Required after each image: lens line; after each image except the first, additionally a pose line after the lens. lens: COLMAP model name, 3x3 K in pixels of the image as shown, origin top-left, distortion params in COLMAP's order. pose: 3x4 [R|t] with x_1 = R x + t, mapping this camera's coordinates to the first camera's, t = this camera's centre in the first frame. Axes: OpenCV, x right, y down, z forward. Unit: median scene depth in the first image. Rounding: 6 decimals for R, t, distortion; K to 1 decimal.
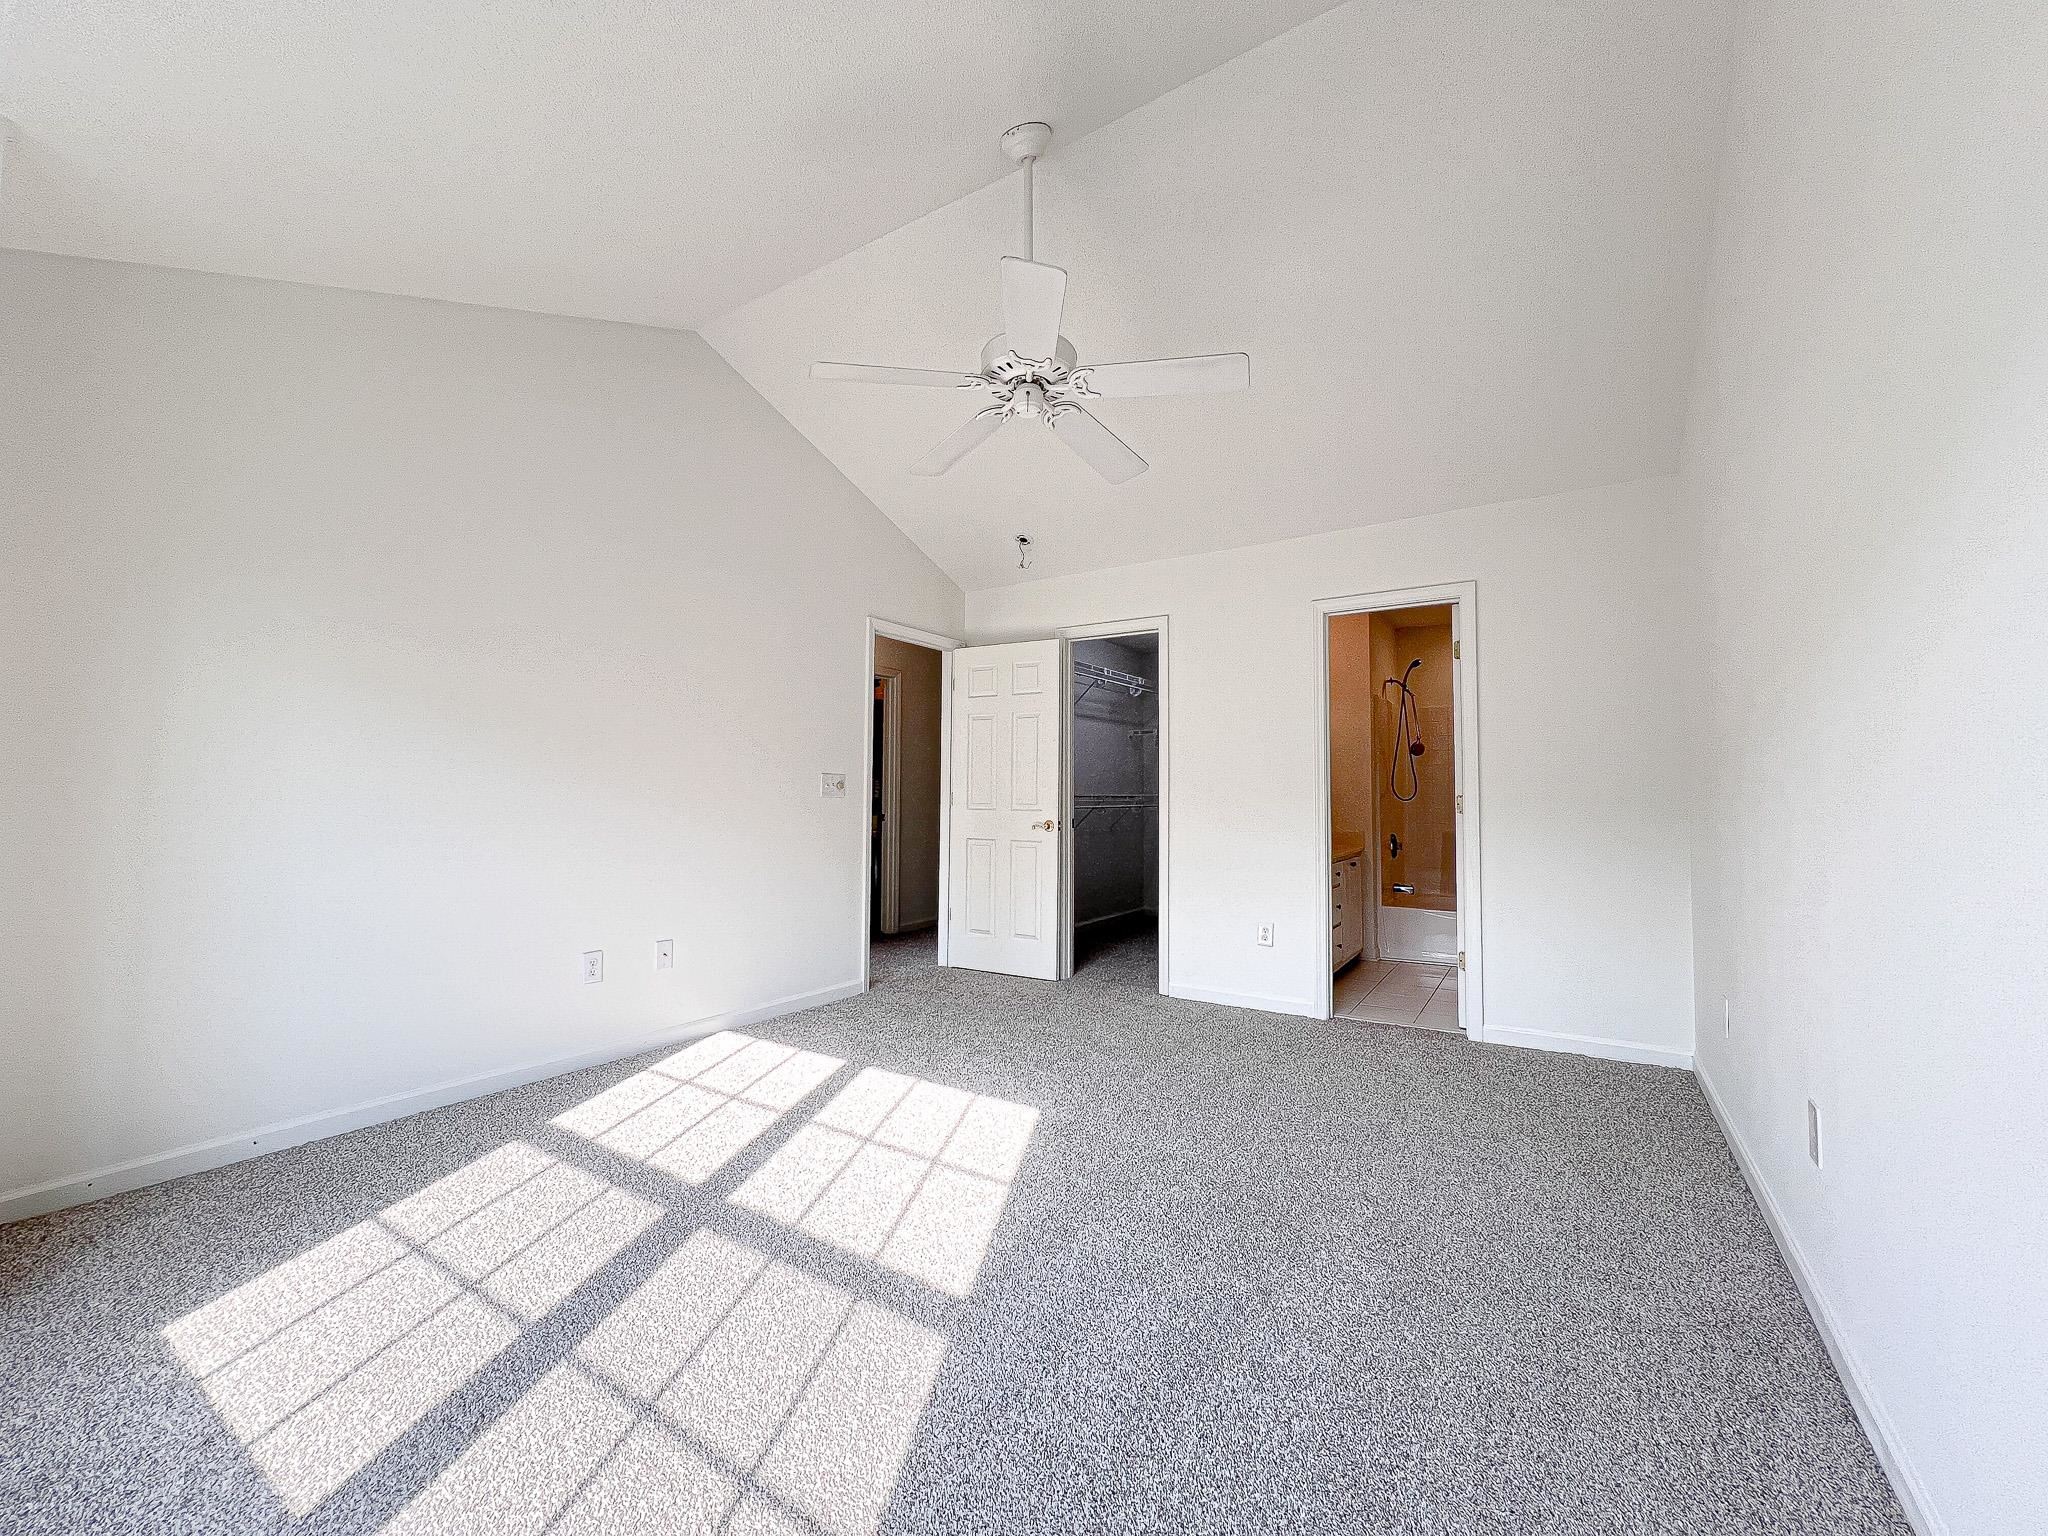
lens RADIAL K [[819.2, 0, 1031.2], [0, 819.2, 760.0], [0, 0, 1]] dist [-0.000579, -0.000009]
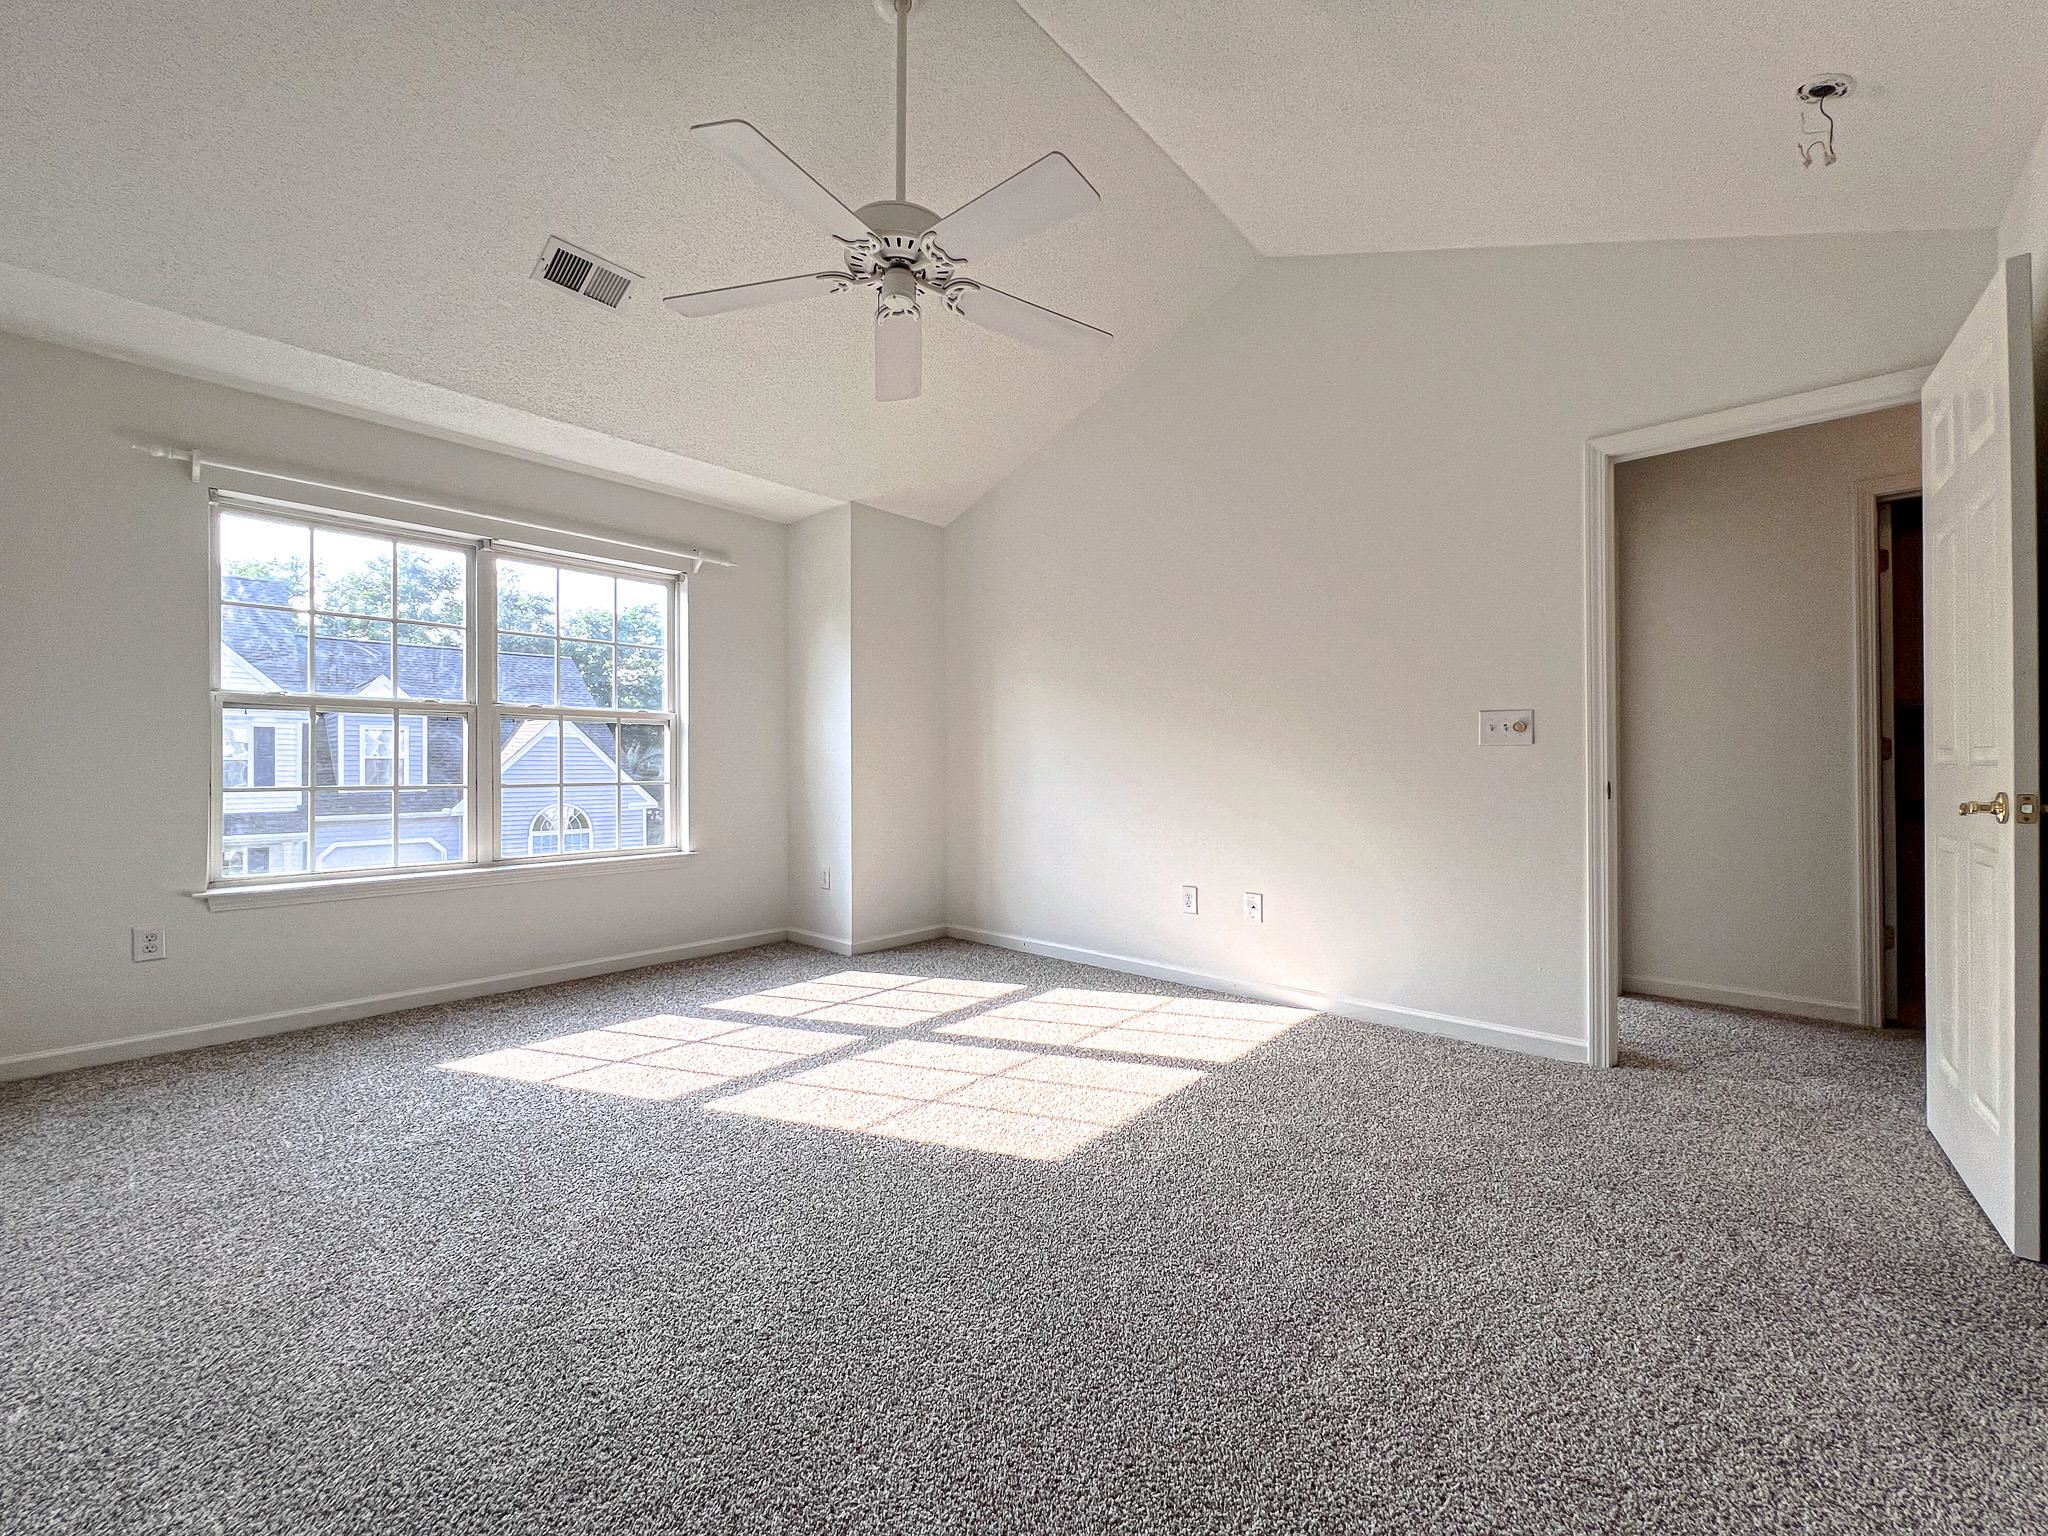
lens RADIAL K [[826.9, 0, 1018.2], [0, 826.9, 762.1], [0, 0, 1]] dist [0.000734, 0.000115]
pose [[-0.158350, -0.011778, -0.987313, 0.928593], [0.049460, 0.998579, -0.019845, 0.100398], [0.986144, -0.051975, -0.157542, 1.358487]]
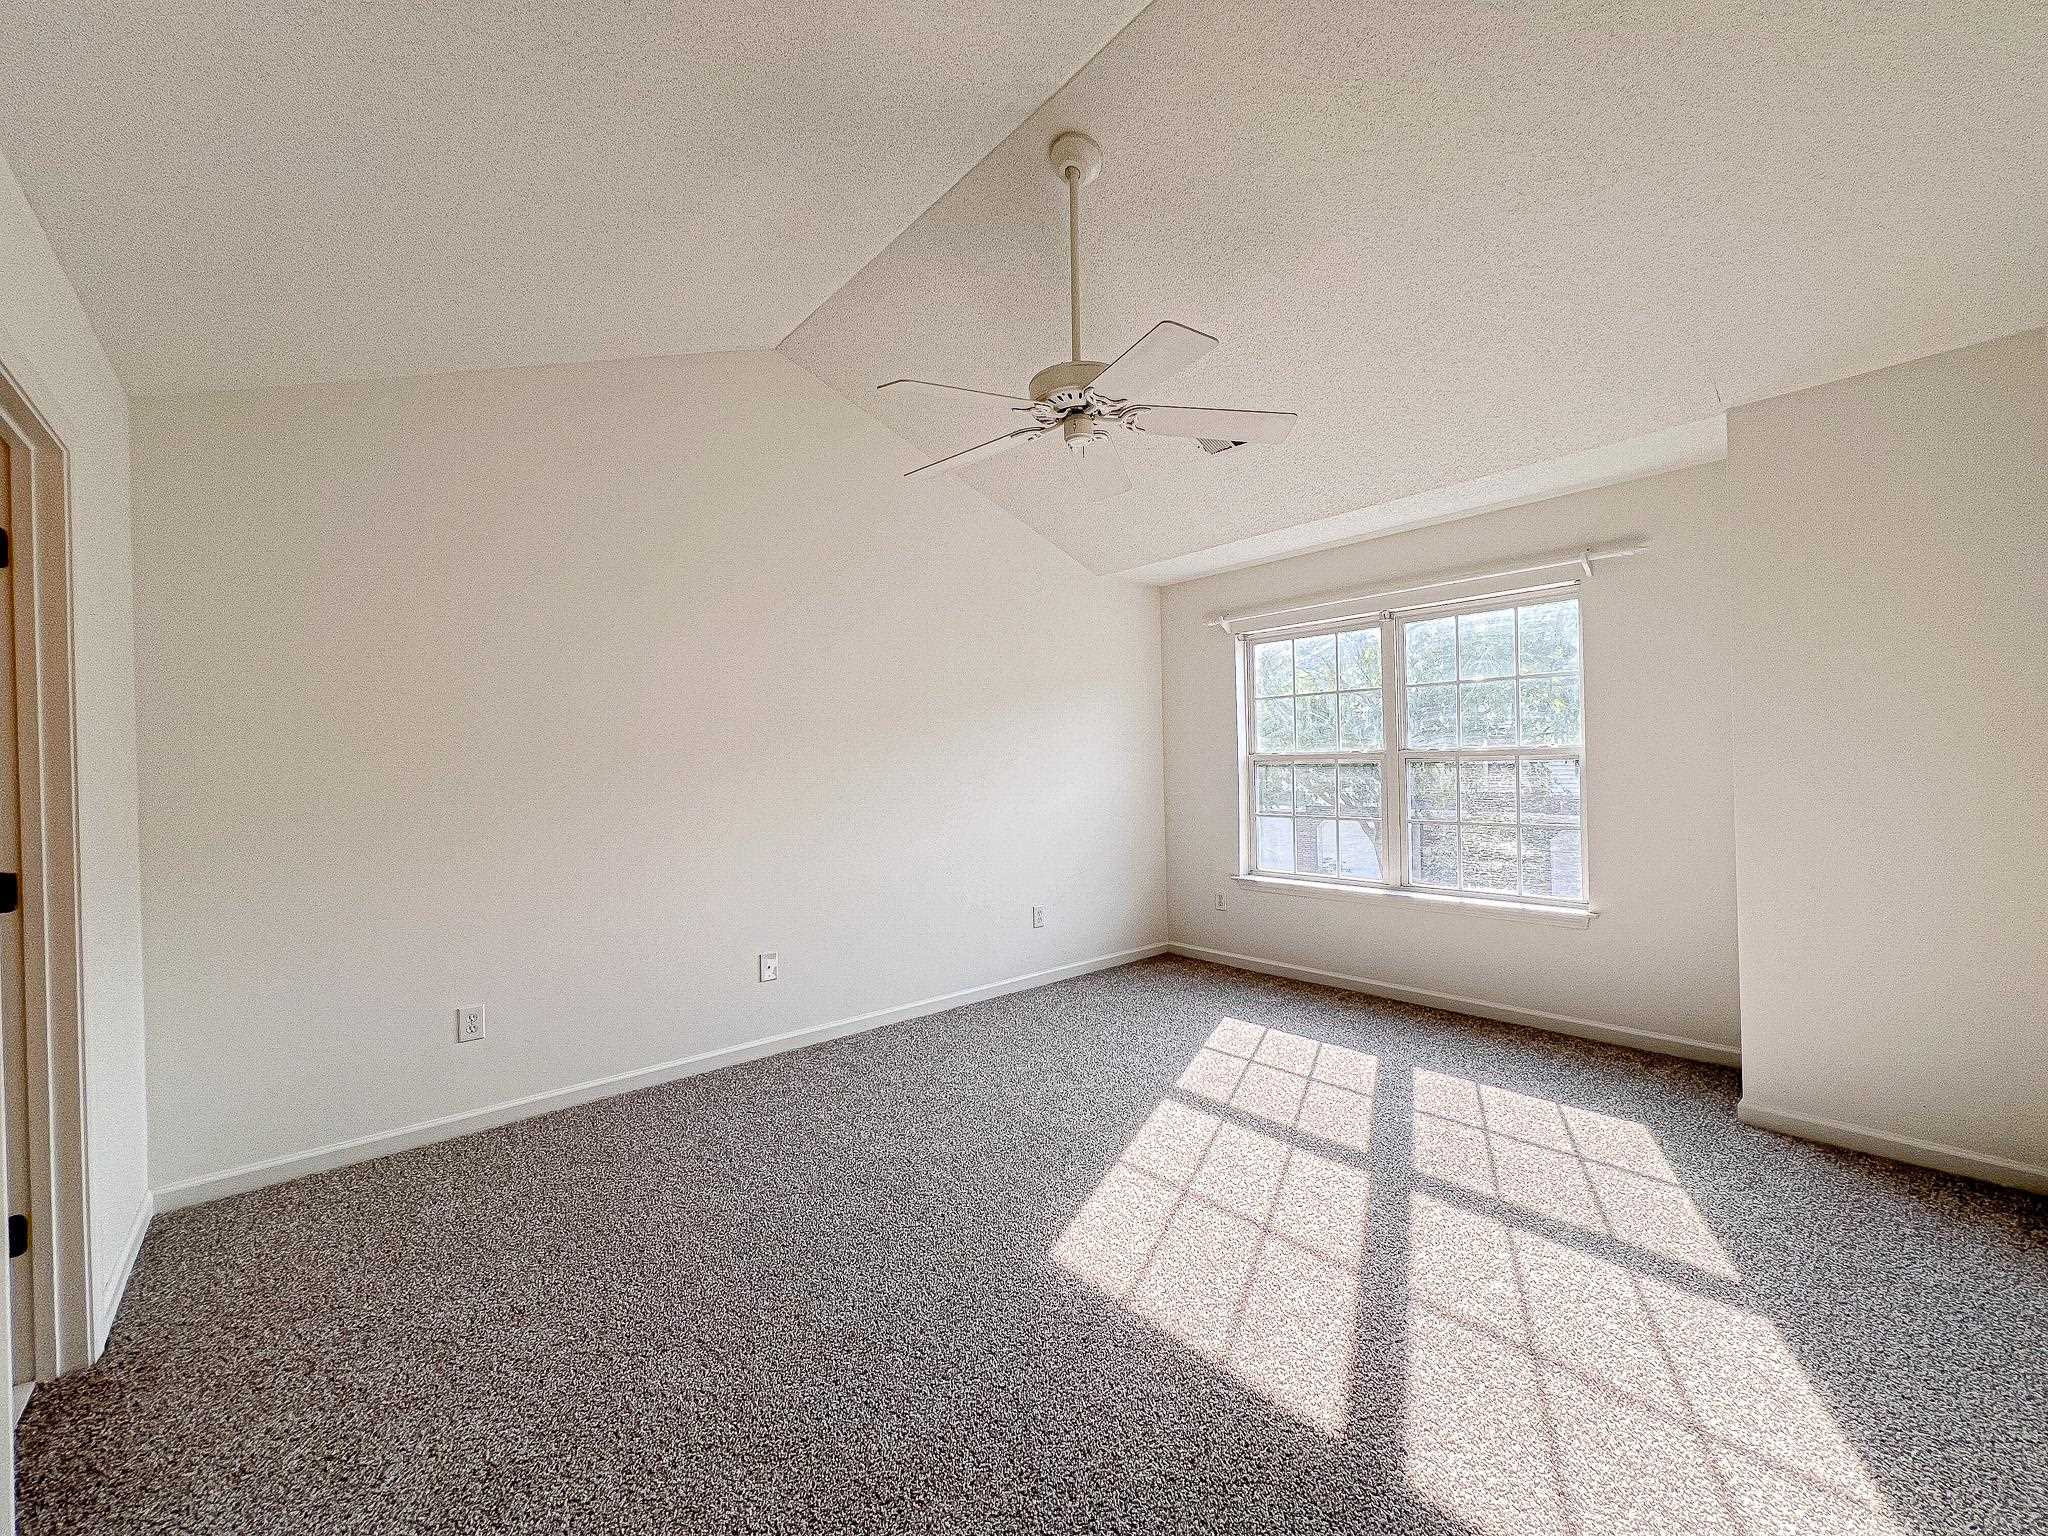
lens RADIAL K [[826.9, 0, 1018.2], [0, 826.9, 762.1], [0, 0, 1]] dist [0.000734, 0.000115]
pose [[-0.955898, 0.017144, 0.293196, -0.237124], [0.004189, 0.998989, -0.044755, 0.008582], [-0.293667, -0.041553, -0.955004, 2.155150]]
